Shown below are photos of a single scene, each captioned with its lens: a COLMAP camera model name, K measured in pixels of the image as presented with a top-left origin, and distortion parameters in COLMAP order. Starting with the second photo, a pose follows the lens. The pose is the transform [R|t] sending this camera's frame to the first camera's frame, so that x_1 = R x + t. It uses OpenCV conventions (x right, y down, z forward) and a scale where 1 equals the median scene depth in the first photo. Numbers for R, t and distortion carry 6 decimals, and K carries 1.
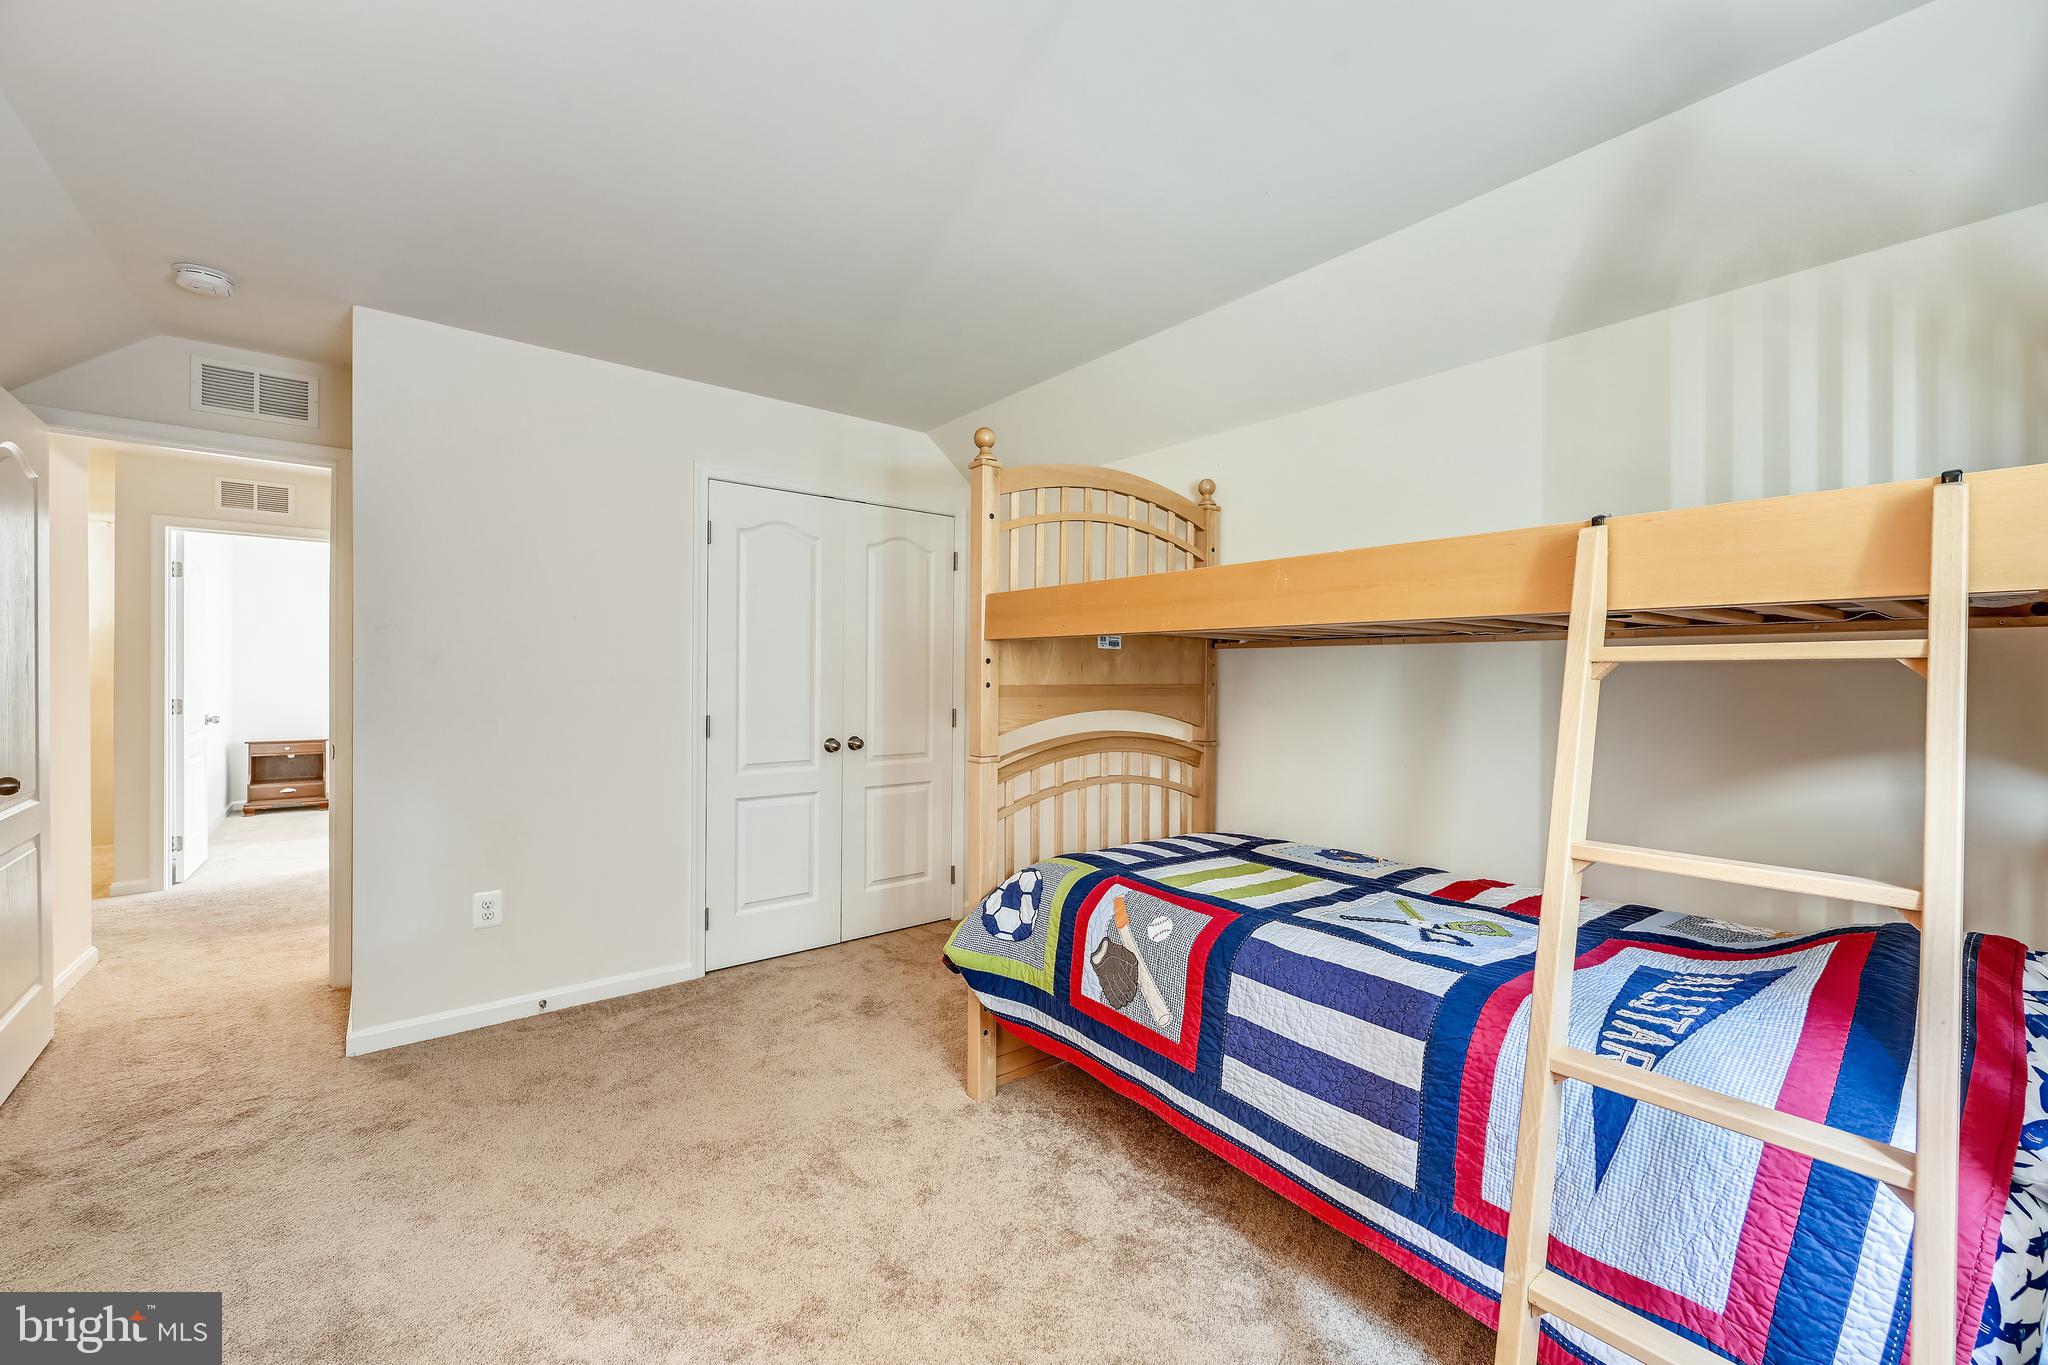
lens RADIAL K [[812.5, 0, 1022.5], [0, 812.5, 675.4], [0, 0, 1]] dist [-0.000640, -0.000249]
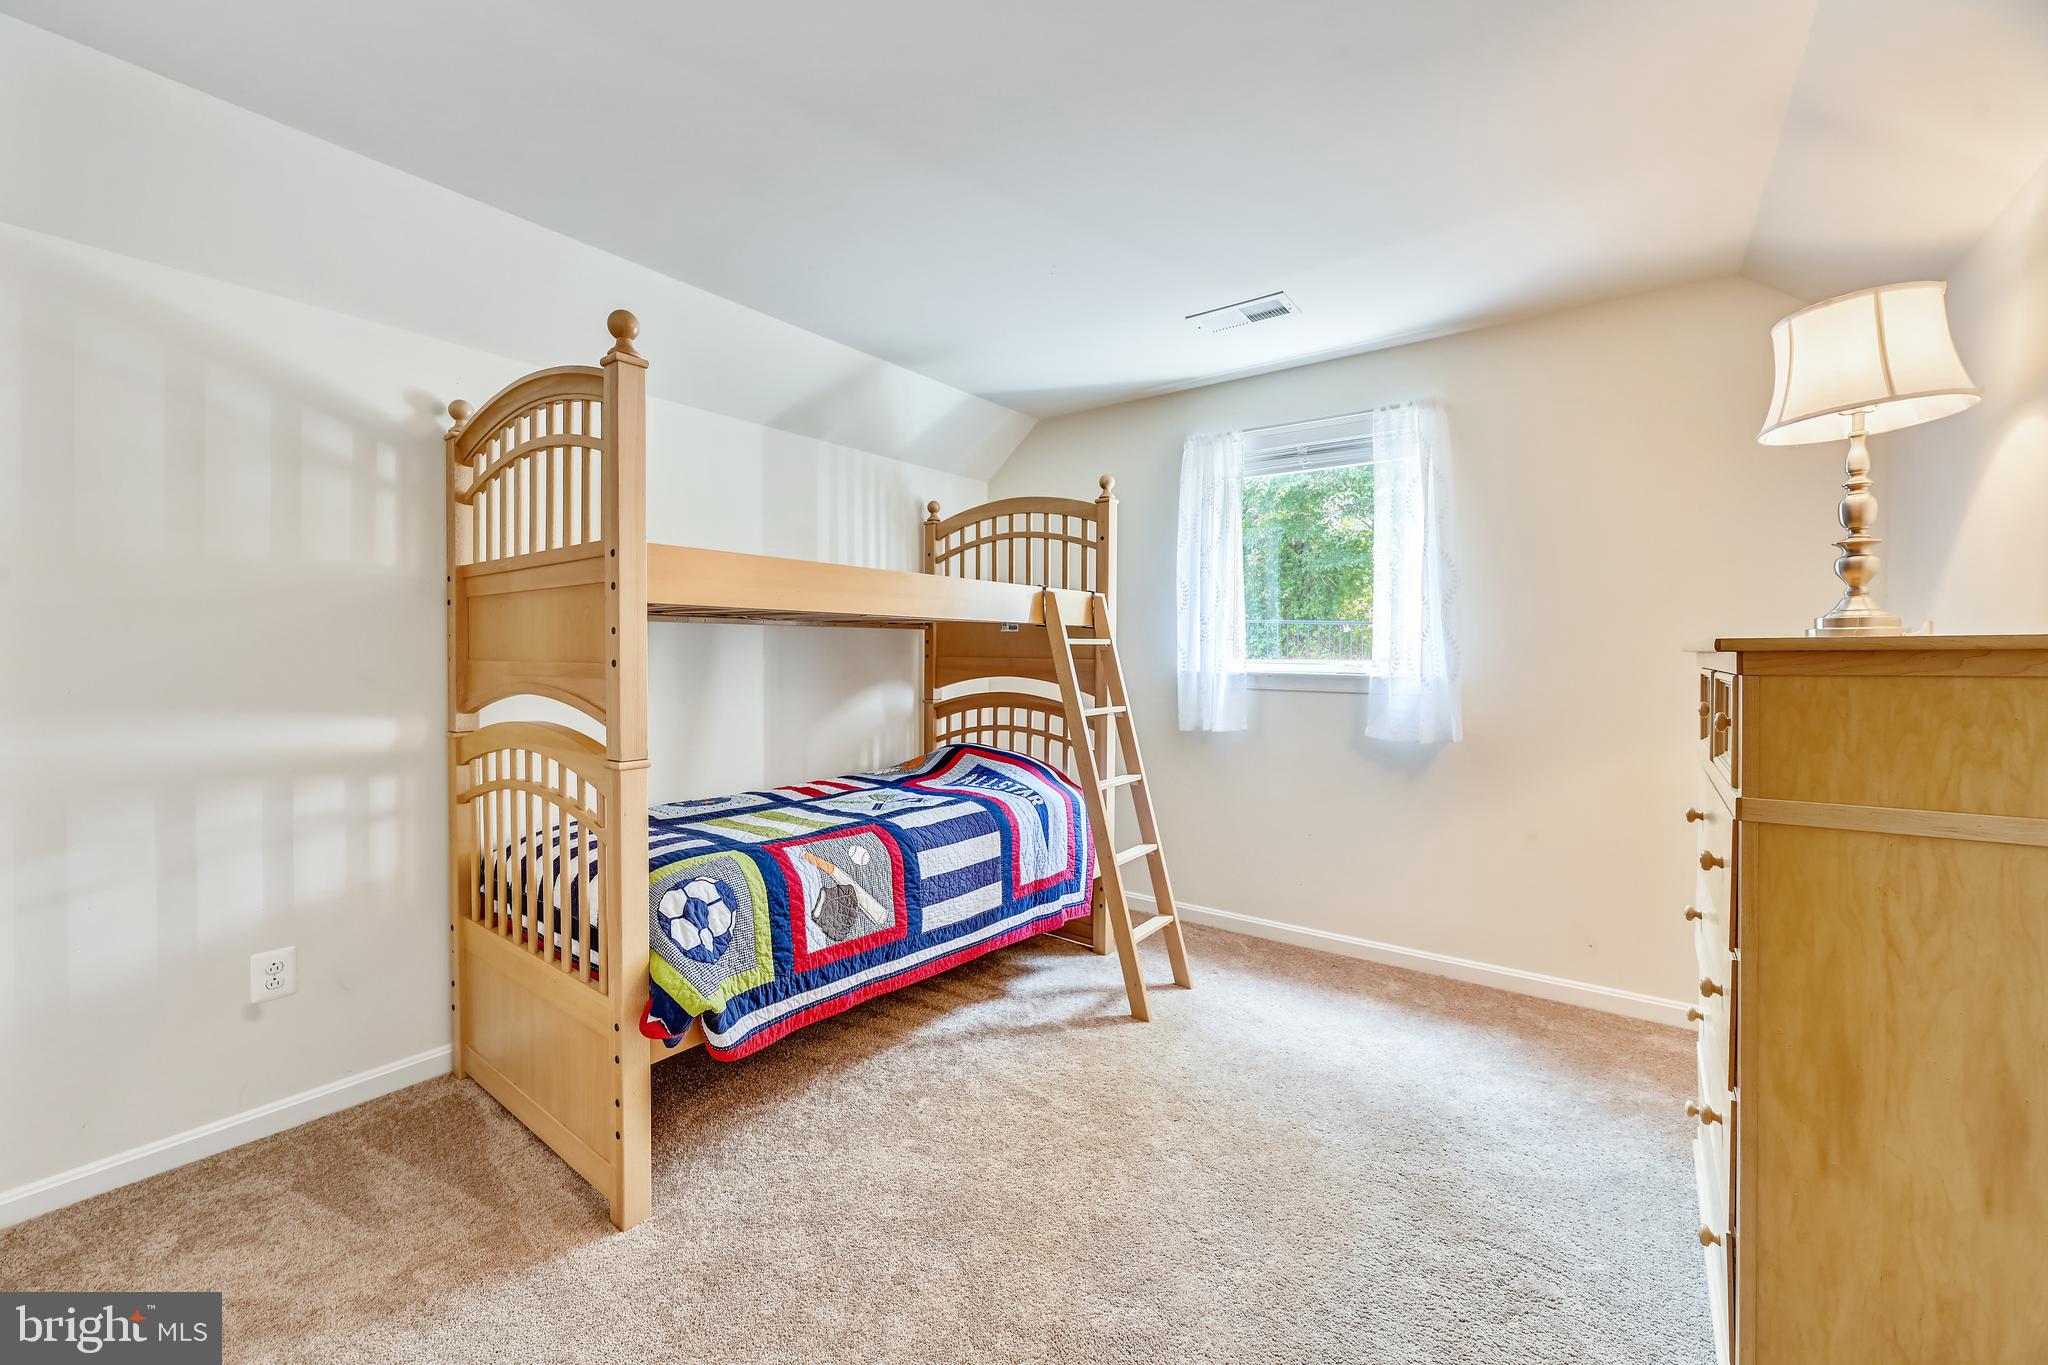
lens RADIAL K [[812.5, 0, 1022.5], [0, 812.5, 675.4], [0, 0, 1]] dist [-0.000640, -0.000249]
pose [[-0.258252, -0.028427, 0.965659, -1.151328], [0.001646, 0.999553, 0.029865, 0.004422], [-0.966076, 0.009302, -0.258090, 1.155500]]
